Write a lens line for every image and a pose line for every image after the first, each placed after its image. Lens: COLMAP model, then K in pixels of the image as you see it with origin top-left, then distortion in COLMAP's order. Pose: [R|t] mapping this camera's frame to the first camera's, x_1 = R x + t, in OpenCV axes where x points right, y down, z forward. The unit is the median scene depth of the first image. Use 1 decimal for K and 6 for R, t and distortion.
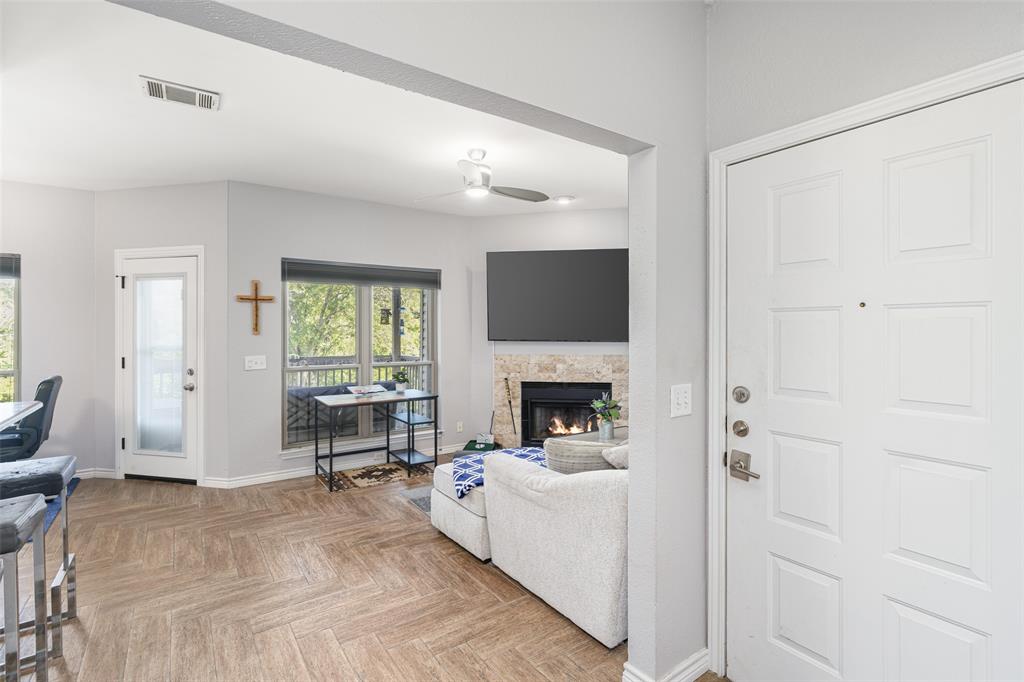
lens RADIAL K [[475.1, 0, 514.7], [0, 475.1, 333.8], [0, 0, 1]] dist [-0.004255, 0.001927]
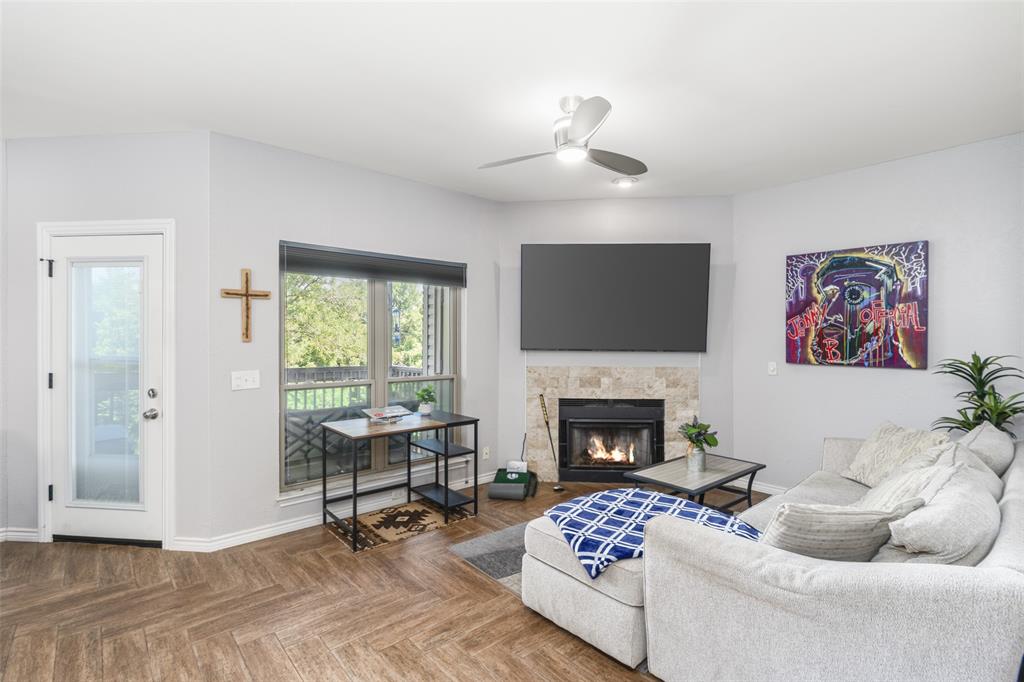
lens RADIAL K [[475.1, 0, 509.8], [0, 475.1, 343.4], [0, 0, 1]] dist [-0.004255, 0.001927]
pose [[0.994414, 0.003866, 0.105479, -0.208032], [-0.004509, 0.999973, 0.005851, -0.002499], [-0.105454, -0.006294, 0.994404, 0.211206]]
